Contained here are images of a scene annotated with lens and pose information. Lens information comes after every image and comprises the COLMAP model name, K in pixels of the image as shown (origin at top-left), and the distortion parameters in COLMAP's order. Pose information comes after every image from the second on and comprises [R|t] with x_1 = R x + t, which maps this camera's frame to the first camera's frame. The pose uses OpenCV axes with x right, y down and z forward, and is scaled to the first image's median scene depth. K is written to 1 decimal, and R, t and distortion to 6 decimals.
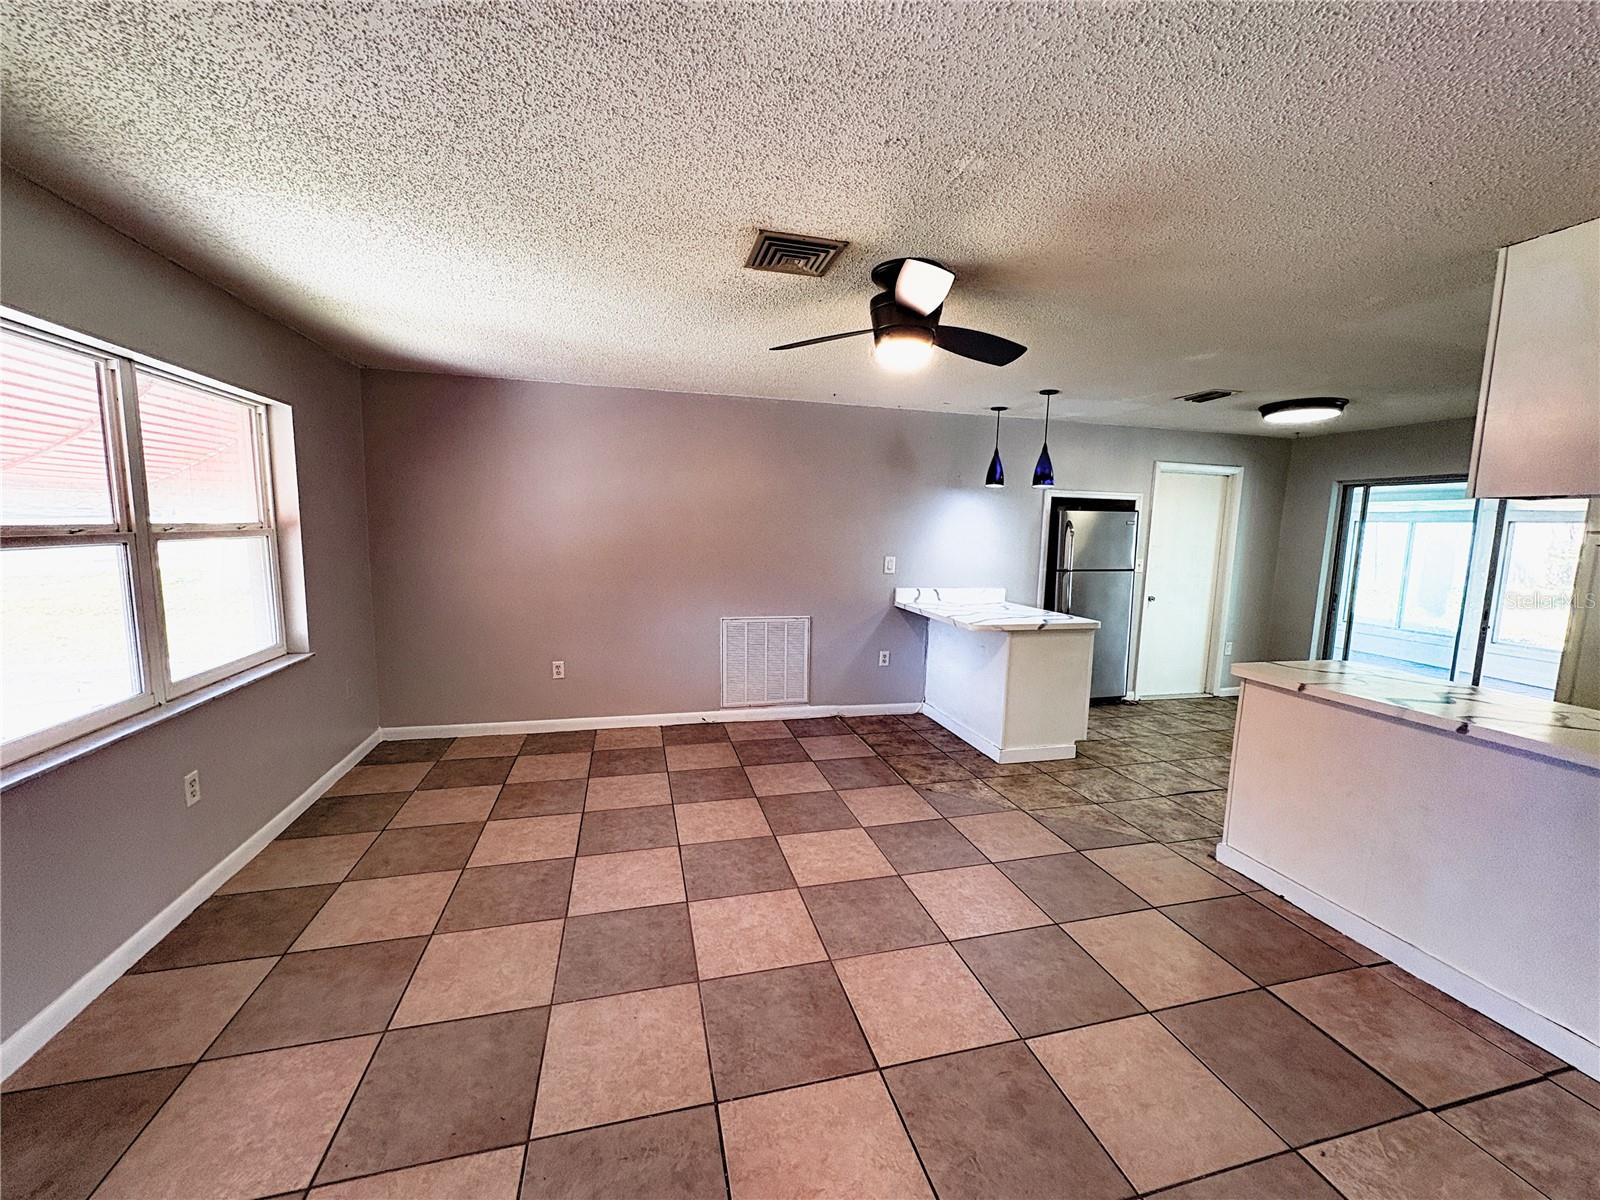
lens RADIAL K [[636.8, 0, 800.1], [0, 636.8, 601.3], [0, 0, 1]] dist [-0.000779, 0.000191]
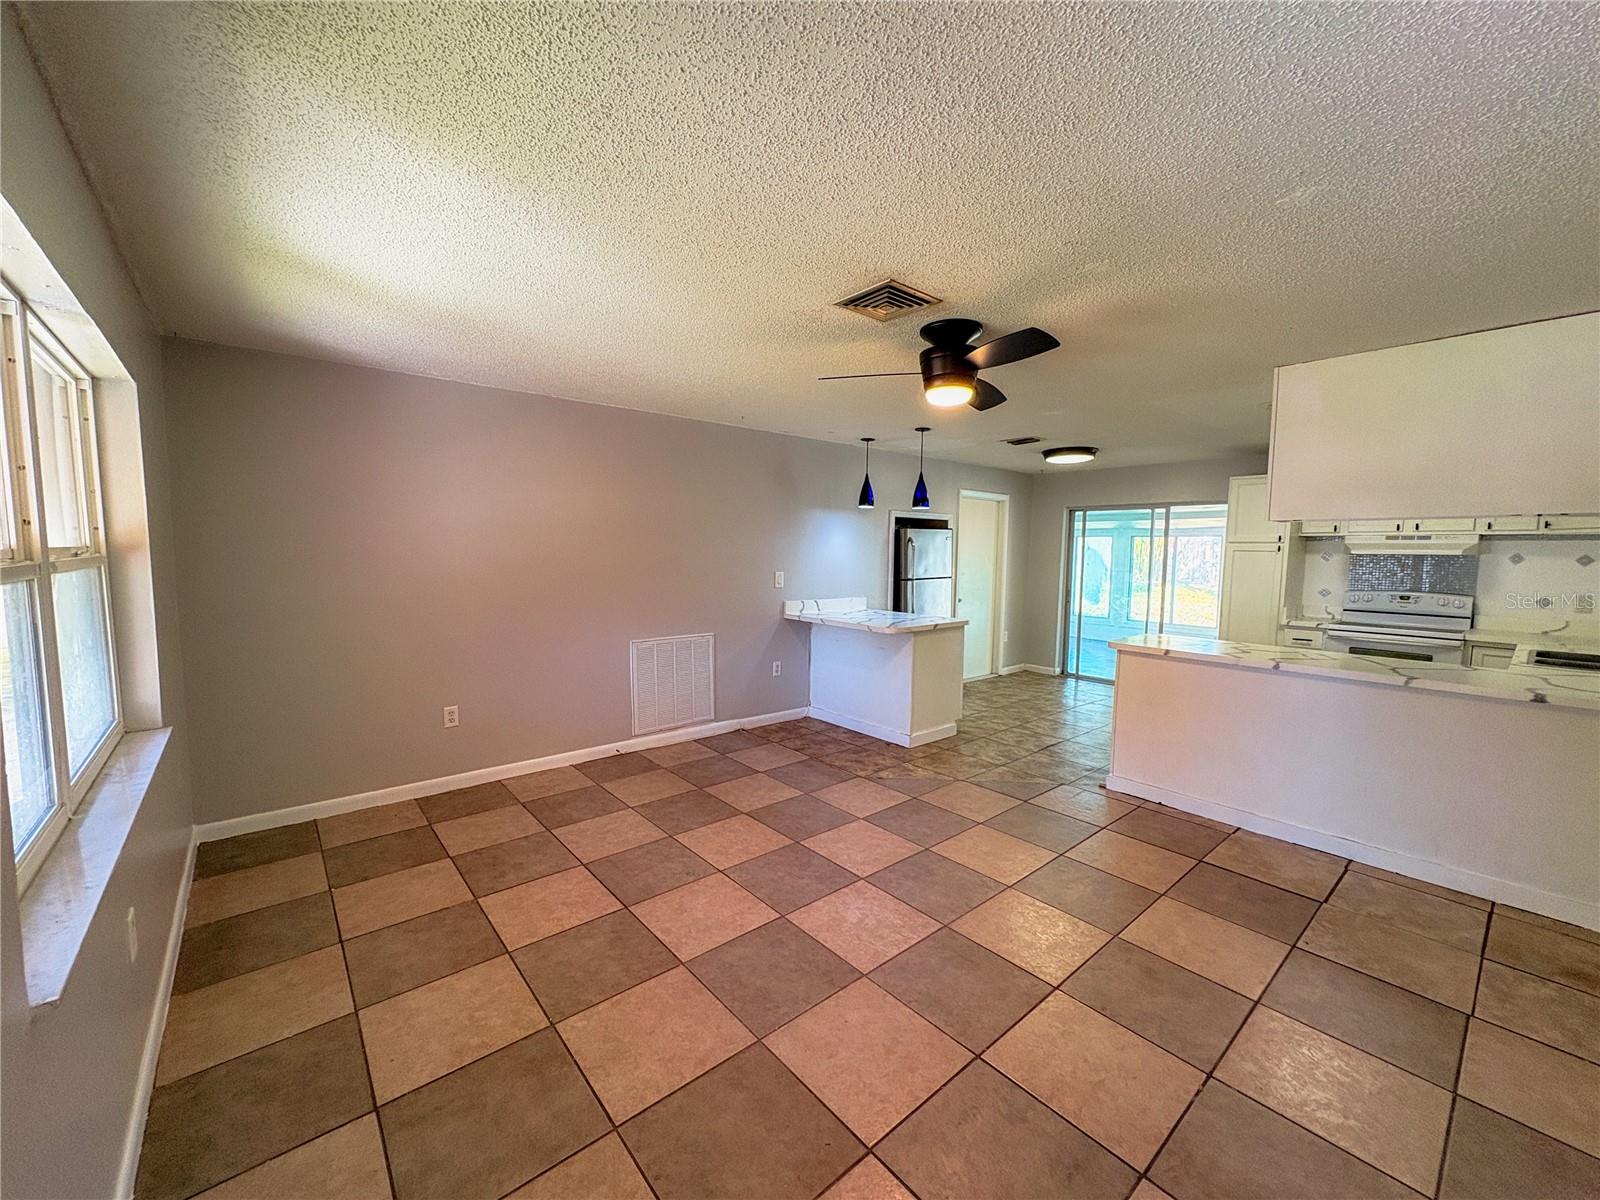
lens RADIAL K [[636.8, 0, 800.1], [0, 636.8, 601.3], [0, 0, 1]] dist [-0.000779, 0.000191]
pose [[0.901156, -0.049113, 0.430705, -0.333638], [0.060775, 0.998062, -0.013349, -0.005714], [-0.429214, 0.038206, 0.902394, 0.036355]]
